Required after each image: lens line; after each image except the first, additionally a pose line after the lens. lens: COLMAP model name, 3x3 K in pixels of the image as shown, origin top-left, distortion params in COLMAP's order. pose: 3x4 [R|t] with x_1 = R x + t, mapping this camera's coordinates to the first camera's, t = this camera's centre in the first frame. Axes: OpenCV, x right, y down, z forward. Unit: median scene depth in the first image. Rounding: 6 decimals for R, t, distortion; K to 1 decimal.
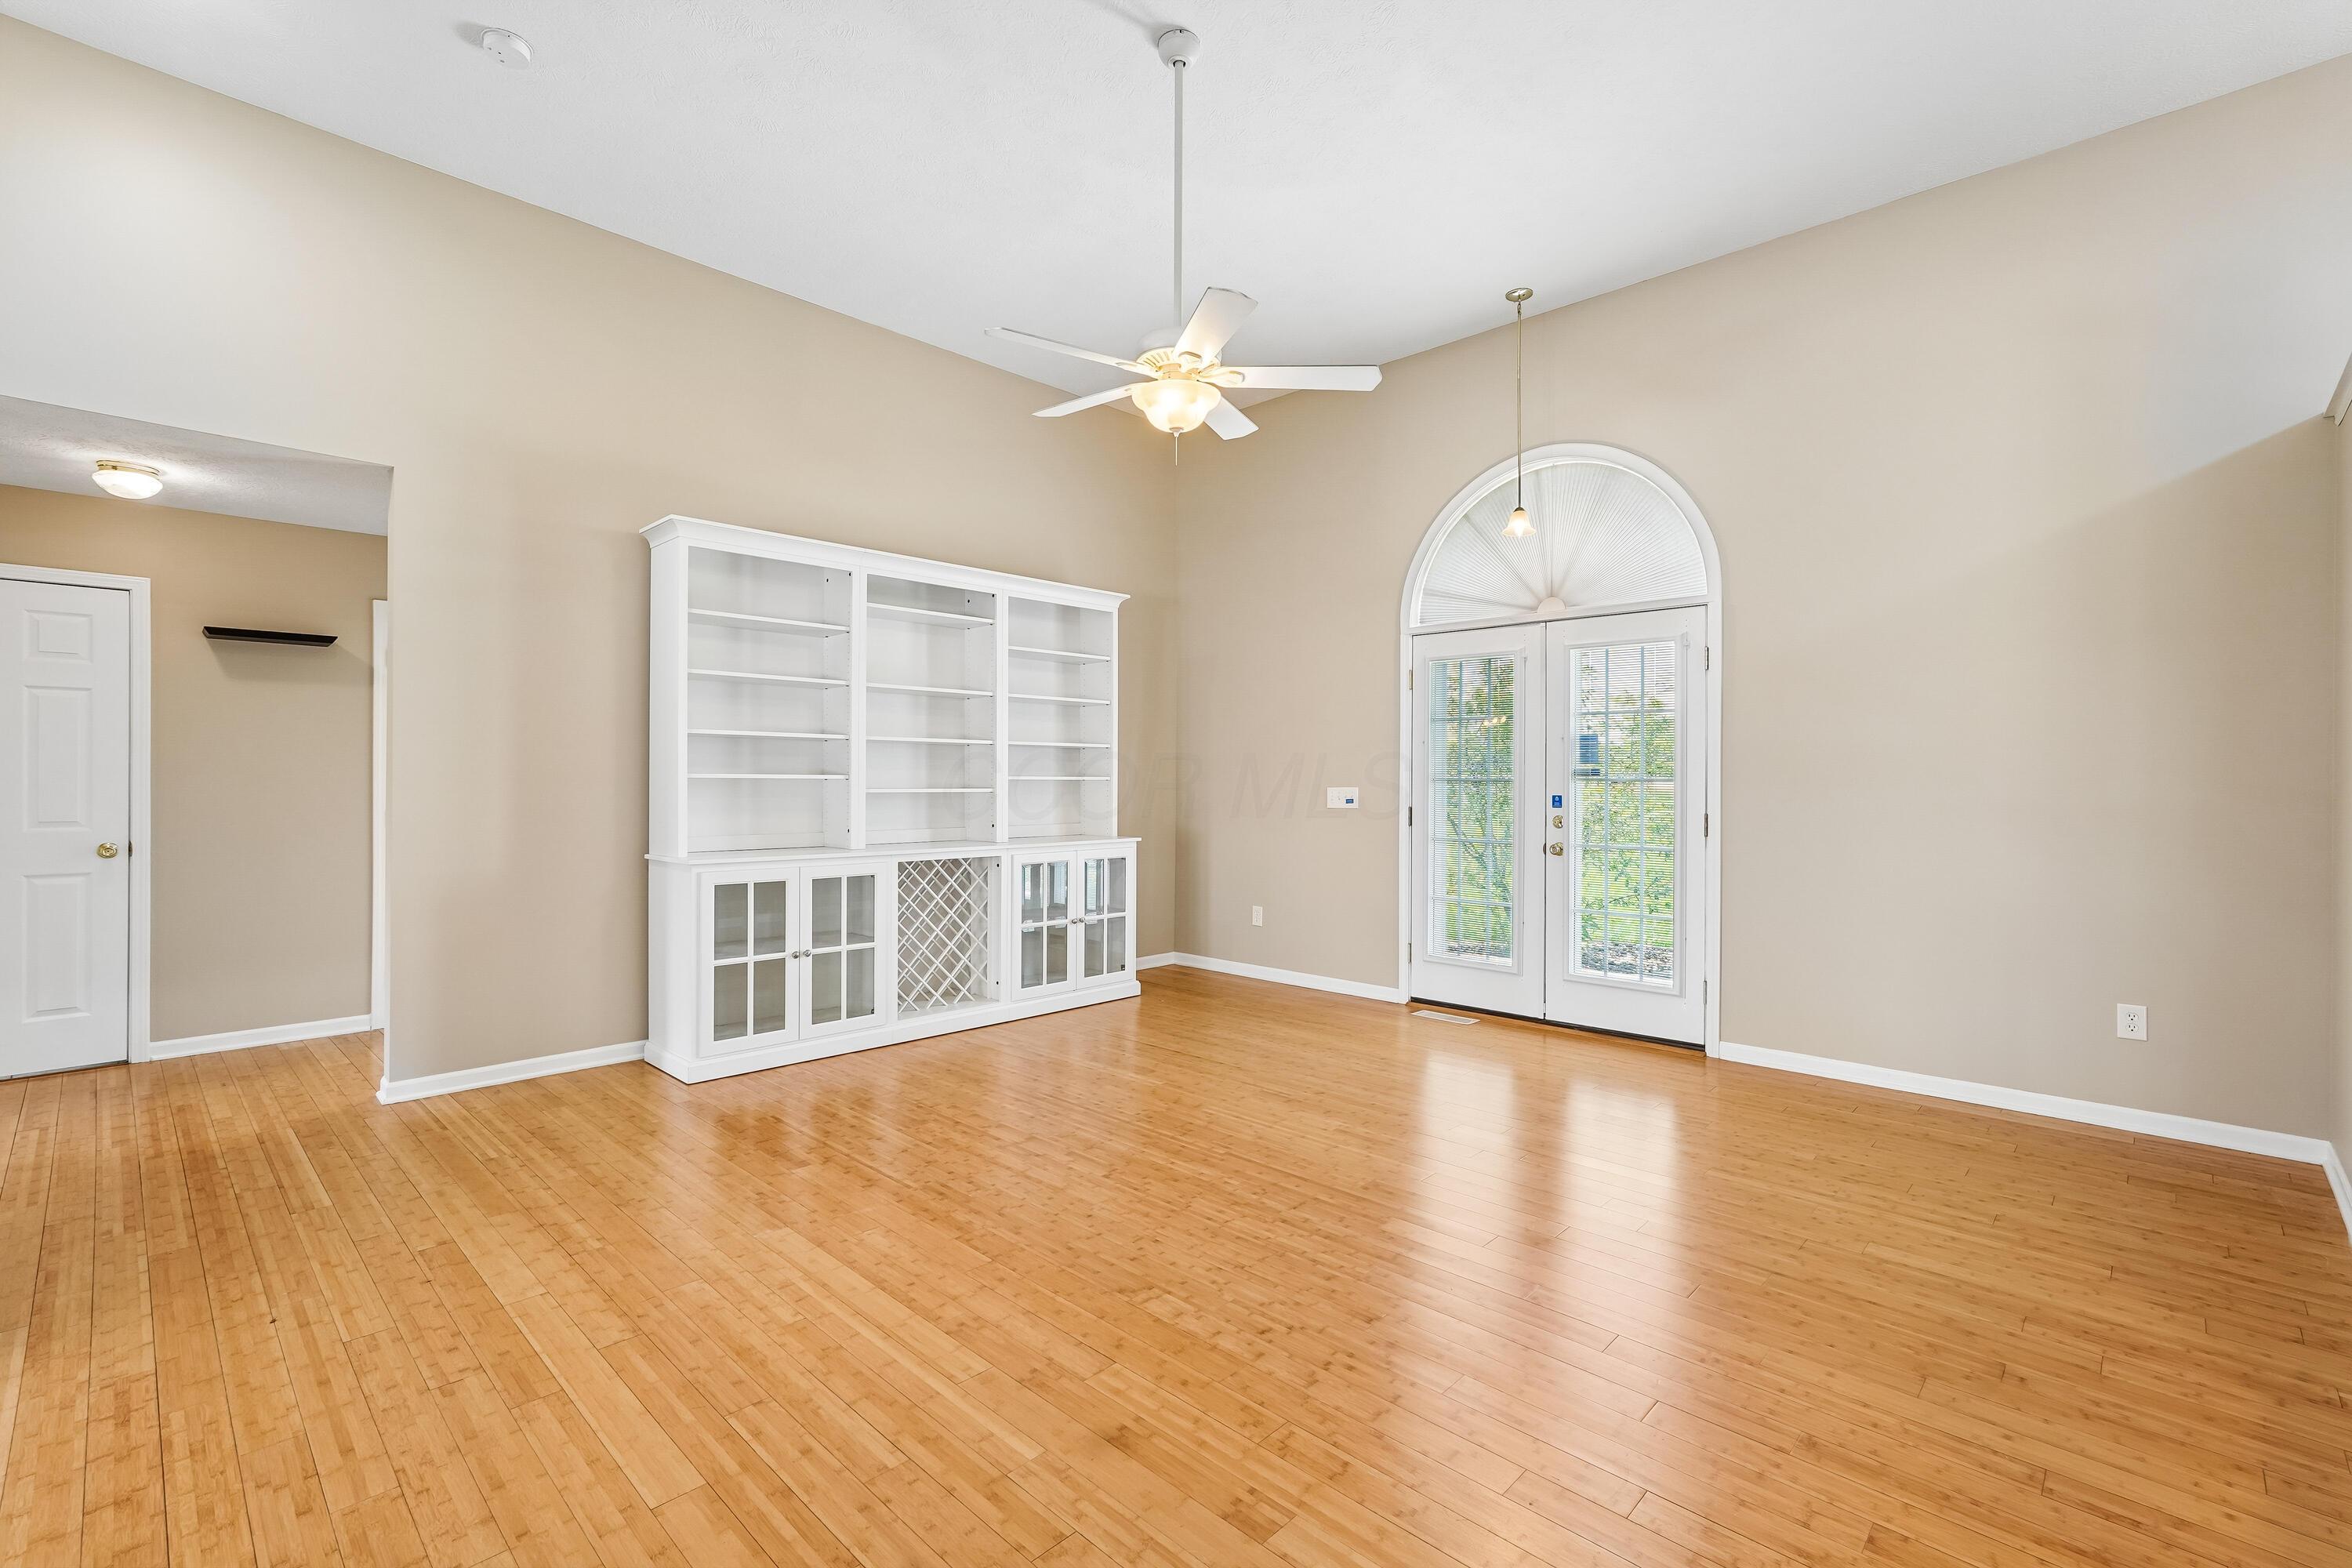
lens RADIAL K [[1028.4, 0, 1175.1], [0, 1028.4, 781.7], [0, 0, 1]] dist [-0.007975, 0.001426]
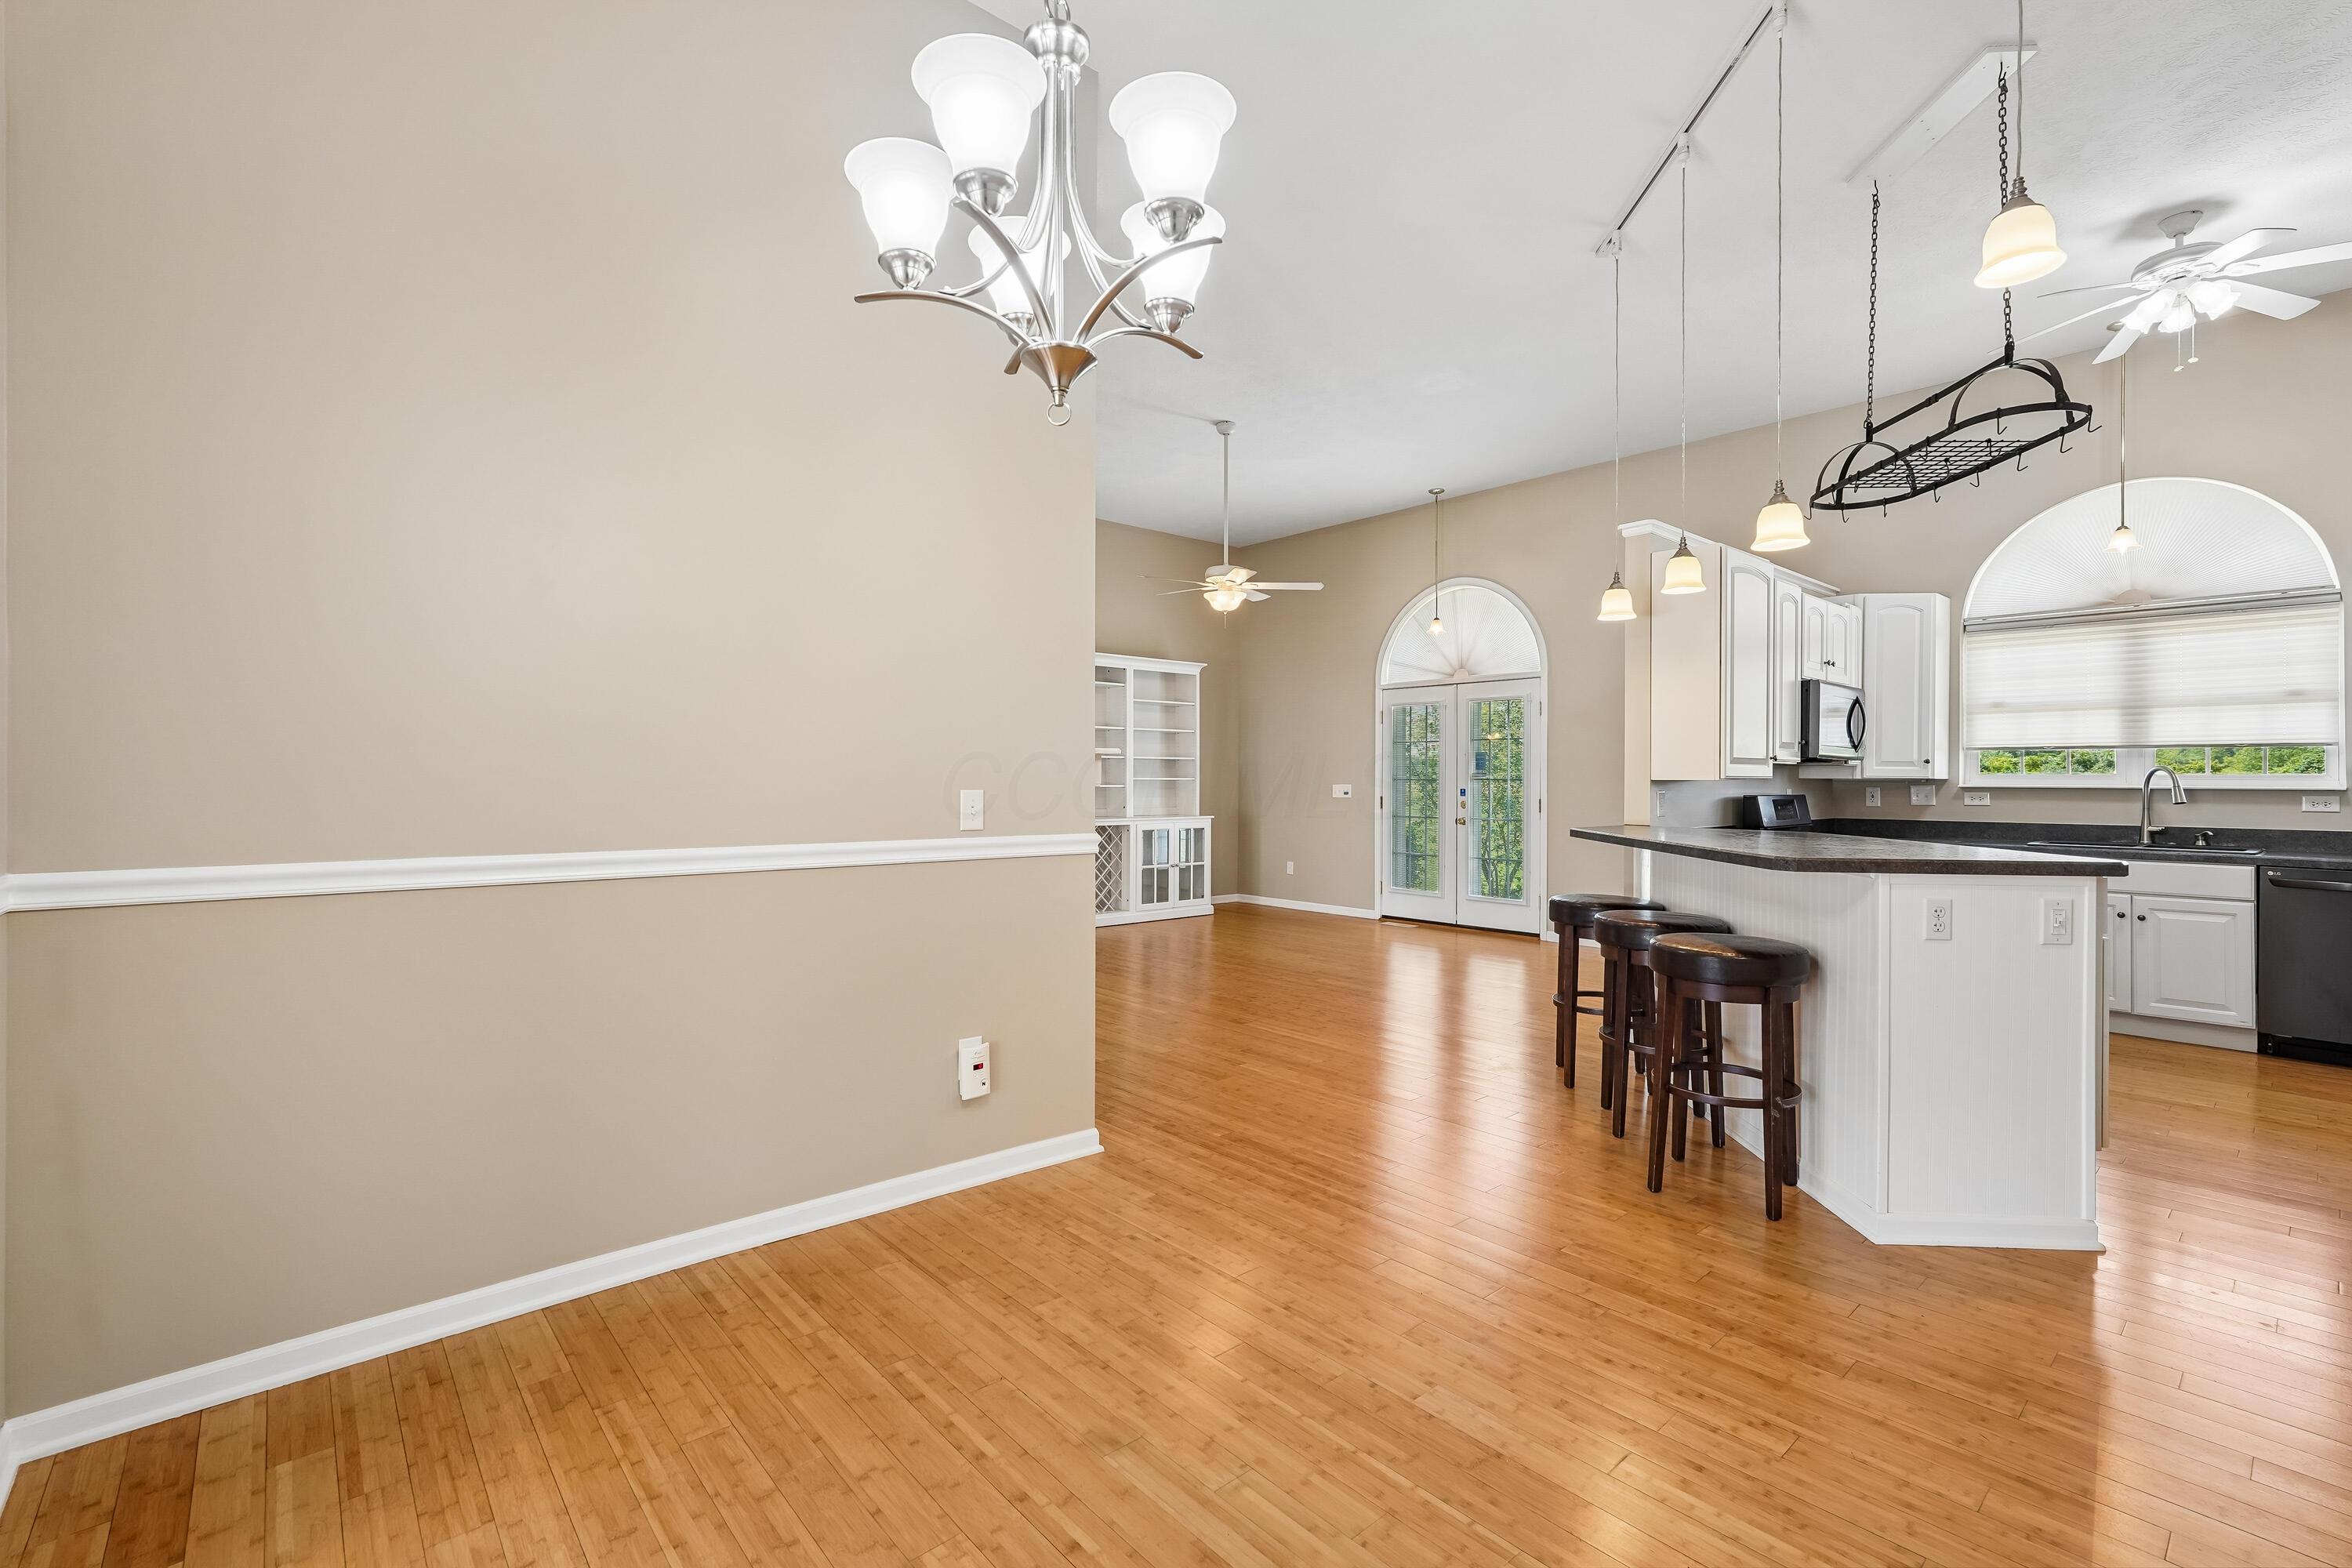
lens RADIAL K [[1028.4, 0, 1180.2], [0, 1028.4, 786.7], [0, 0, 1]] dist [-0.007975, 0.001426]
pose [[0.996837, 0.000027, -0.079476, 0.046919], [0.000415, 0.999985, 0.005544, 0.000349], [0.079475, -0.005559, 0.996821, -0.674126]]
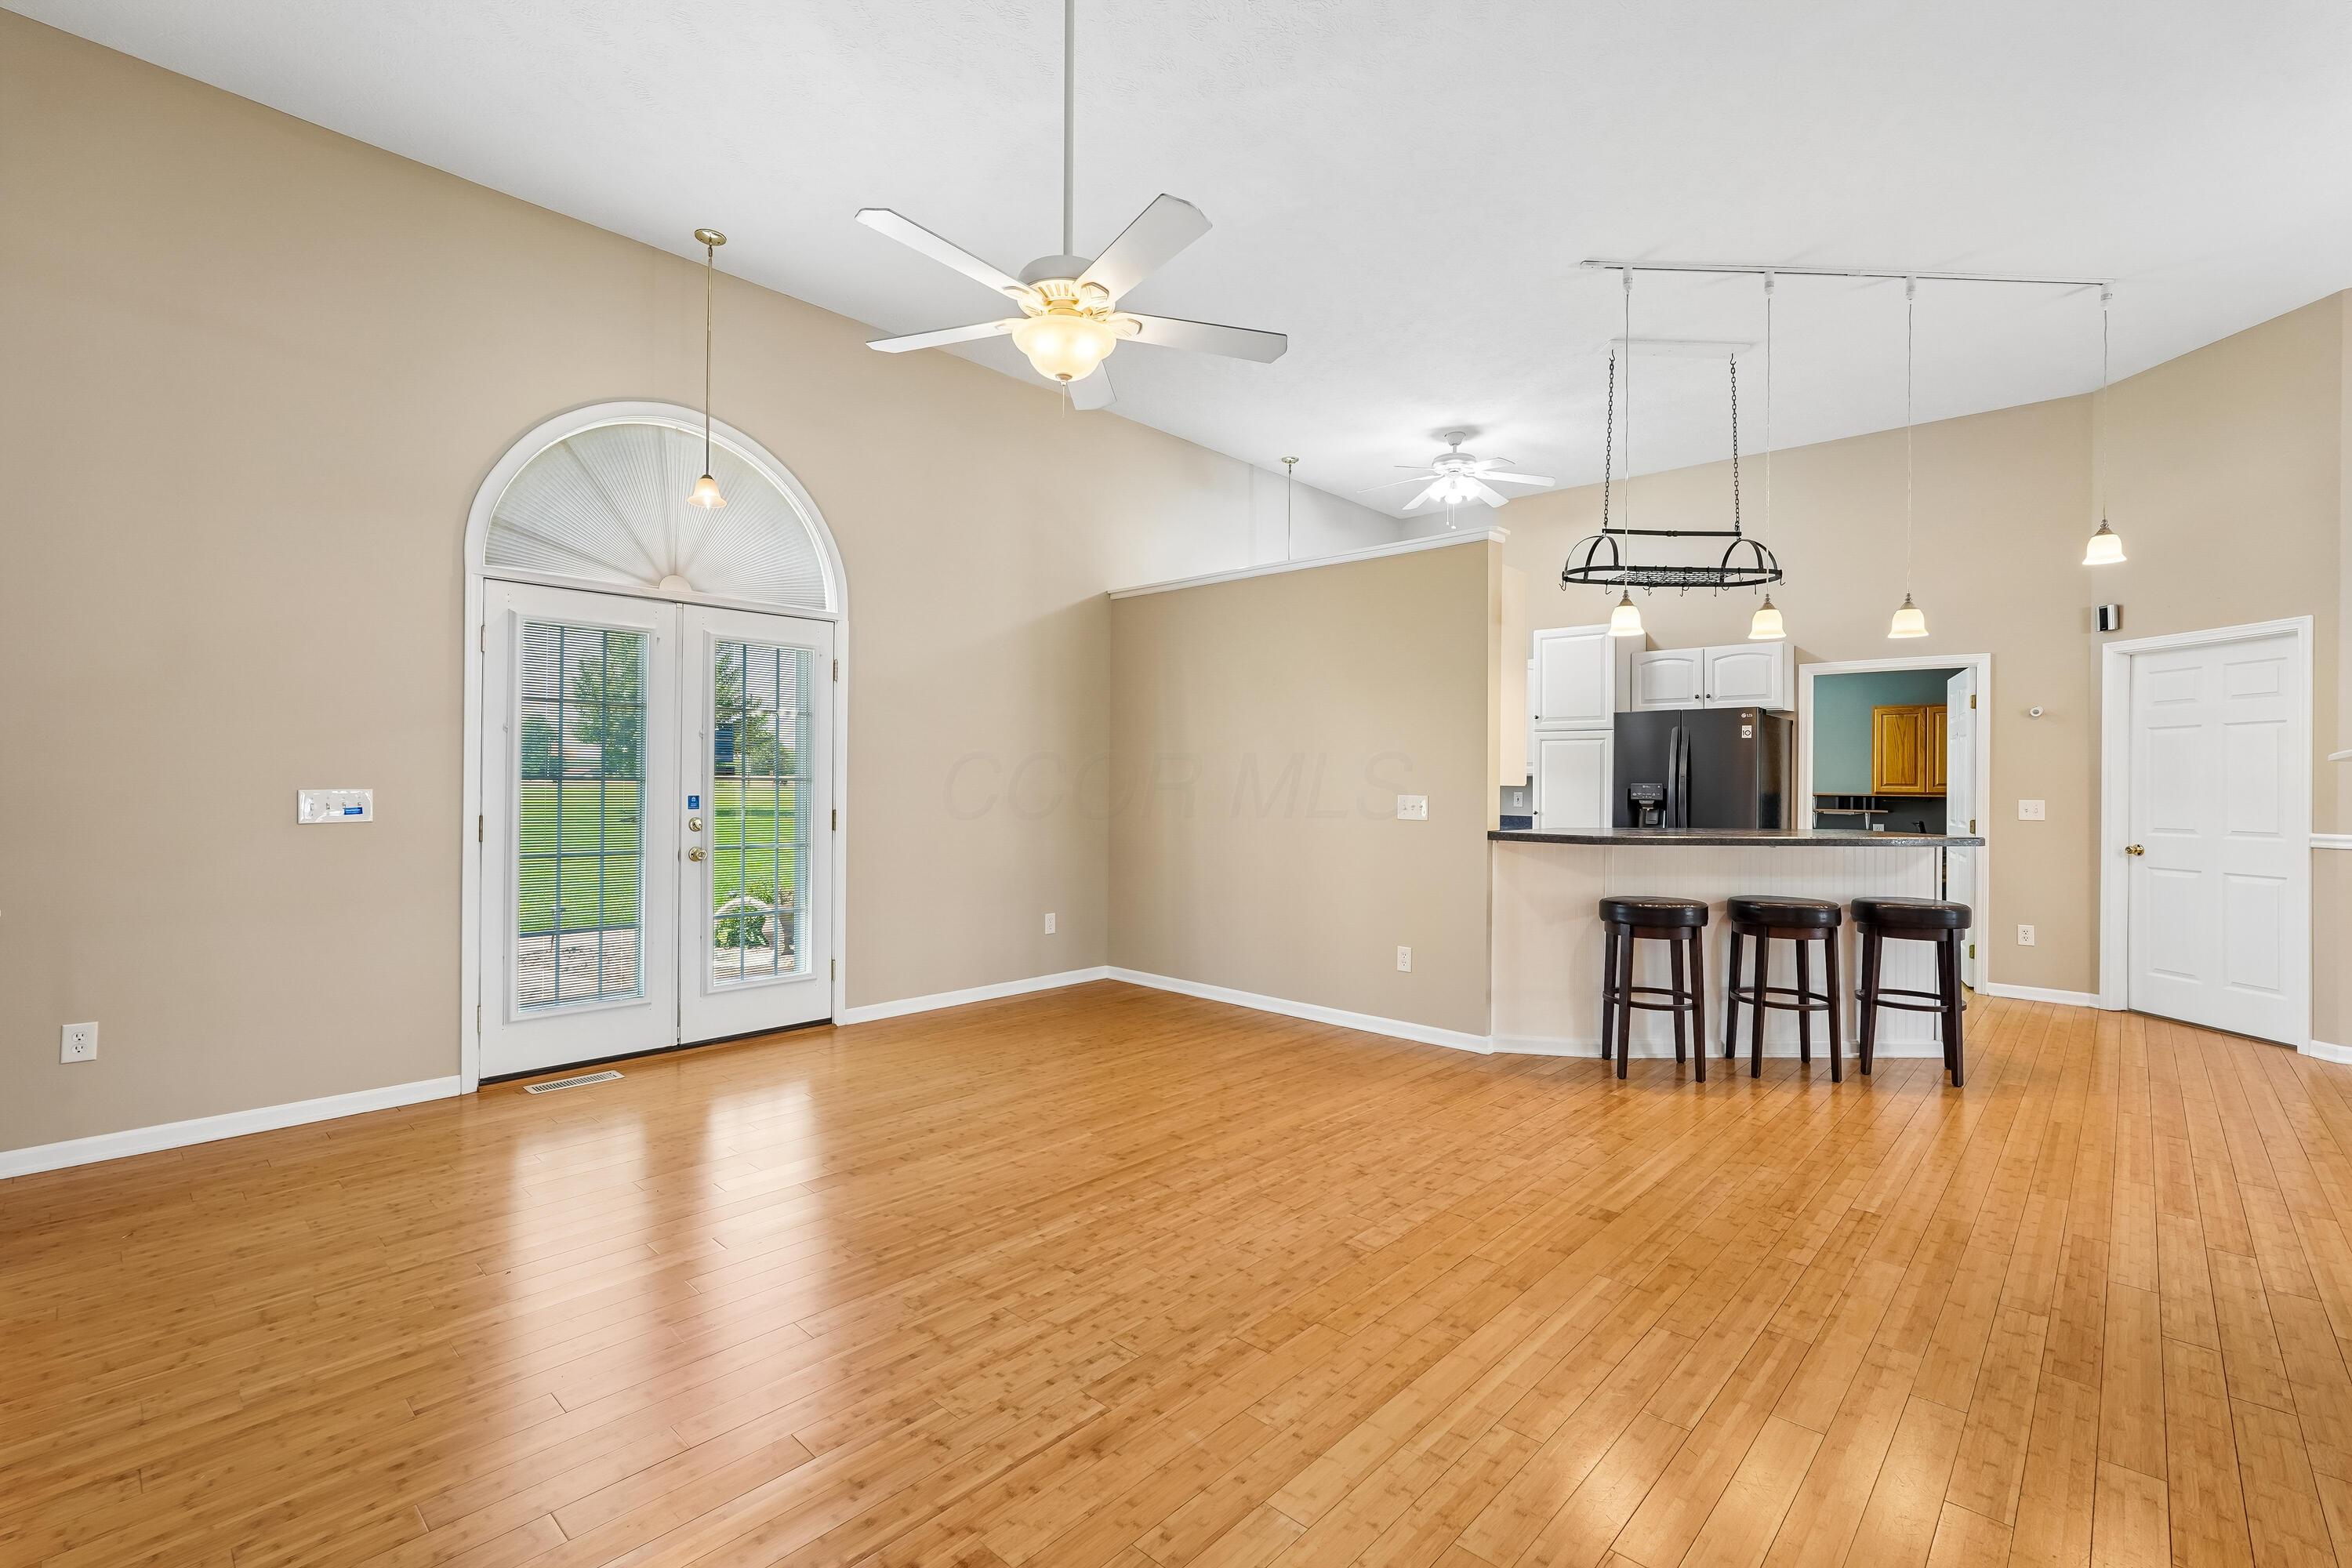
lens RADIAL K [[1028.4, 0, 1174.5], [0, 1028.4, 782.7], [0, 0, 1]] dist [-0.007975, 0.001426]
pose [[-0.012545, -0.002606, 0.999918, -0.533324], [-0.005990, 0.999979, 0.002531, -0.003338], [-0.999903, -0.005958, -0.012560, 0.567320]]
